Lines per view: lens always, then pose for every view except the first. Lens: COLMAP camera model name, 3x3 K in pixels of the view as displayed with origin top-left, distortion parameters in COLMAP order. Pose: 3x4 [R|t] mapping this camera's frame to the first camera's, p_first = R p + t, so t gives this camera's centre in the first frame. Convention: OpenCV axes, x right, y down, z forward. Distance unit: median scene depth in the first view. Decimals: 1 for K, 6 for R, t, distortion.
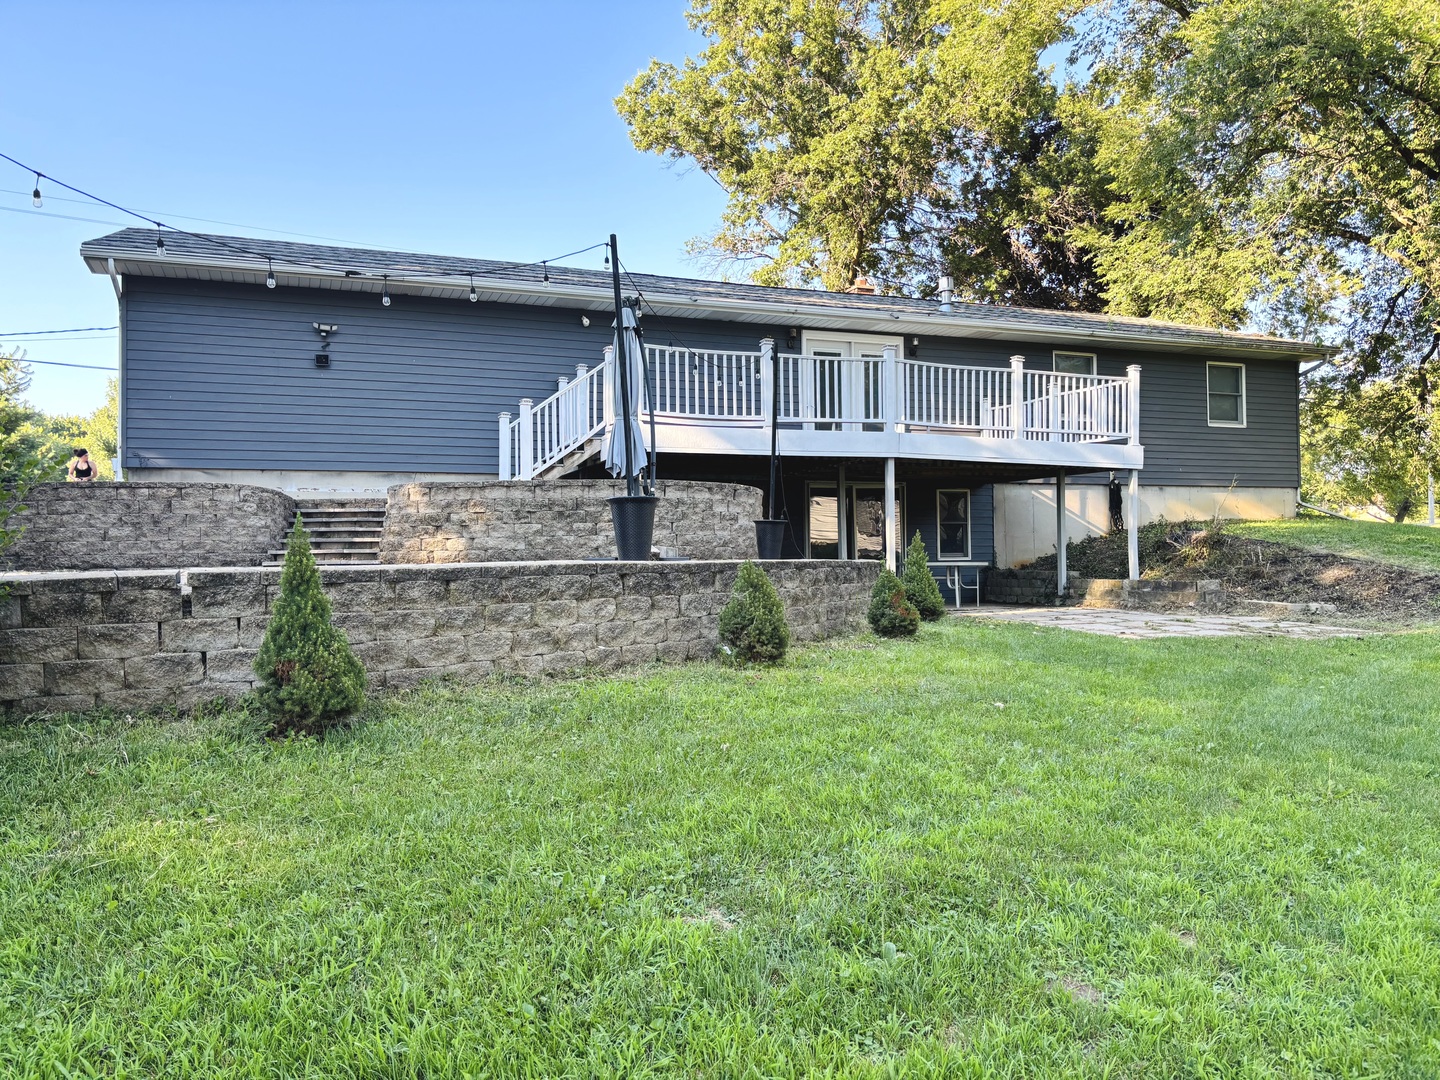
lens RADIAL K [[1119.8, 0, 720.0], [0, 1119.8, 540.0], [0, 0, 1]] dist [-0.005999, -0.010633]
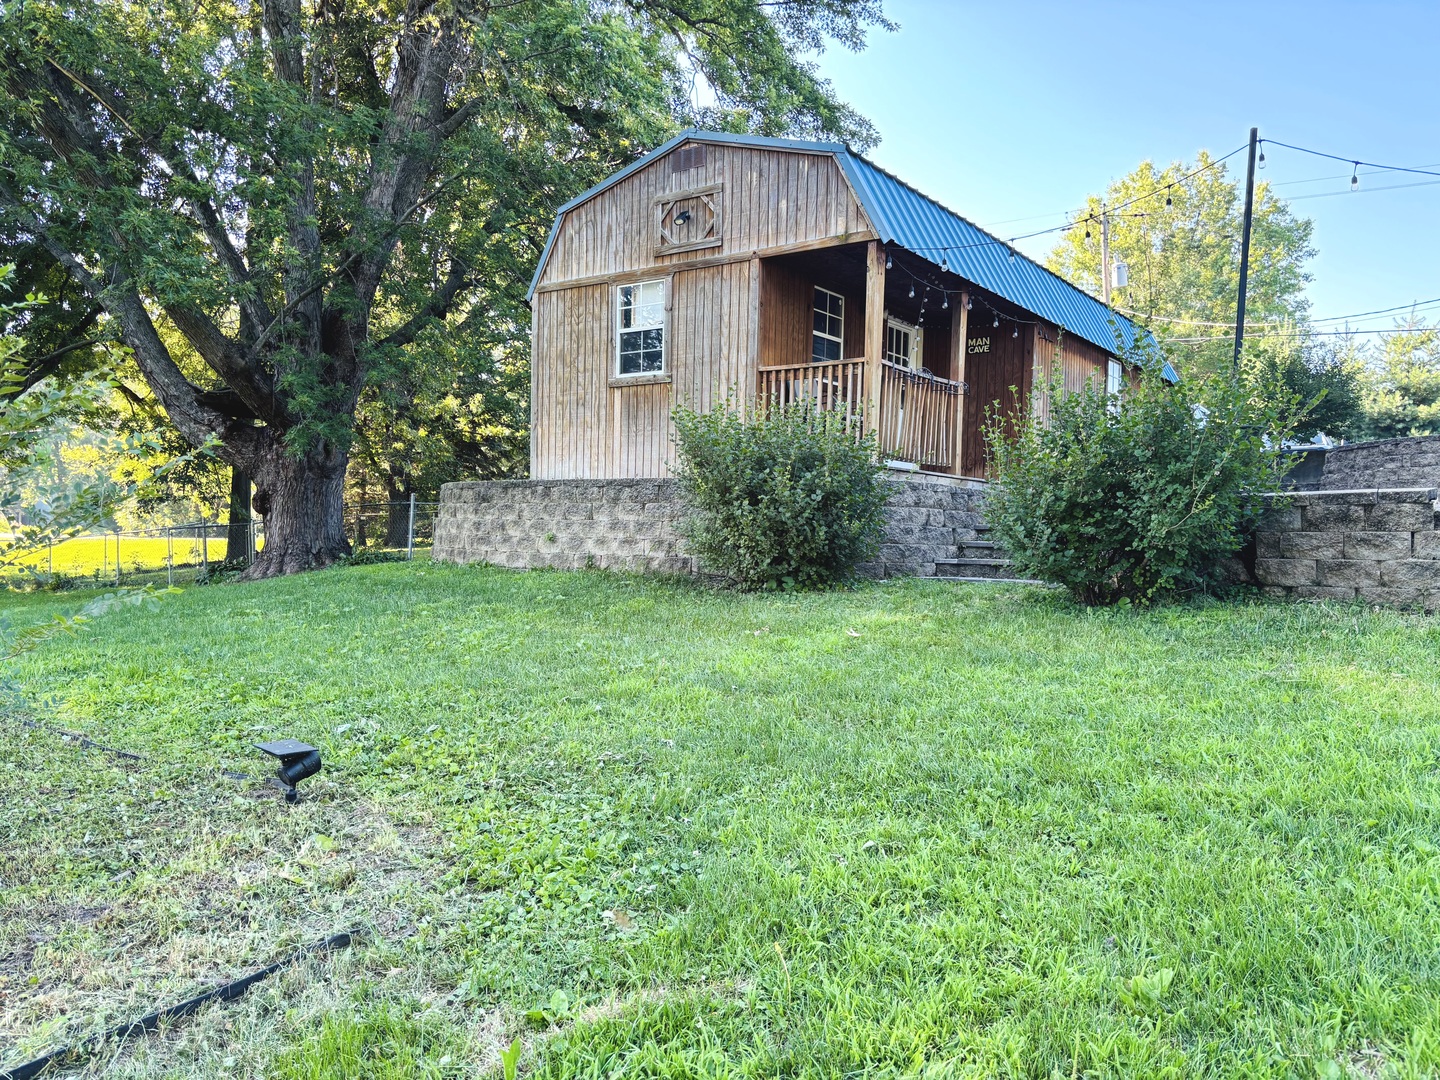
lens RADIAL K [[1119.8, 0, 720.0], [0, 1119.8, 540.0], [0, 0, 1]] dist [-0.005999, -0.010633]
pose [[0.412663, 0.034131, -0.910244, 0.257596], [-0.013869, 0.999417, 0.031187, 0.056653], [0.910778, -0.000246, 0.412896, -0.131686]]
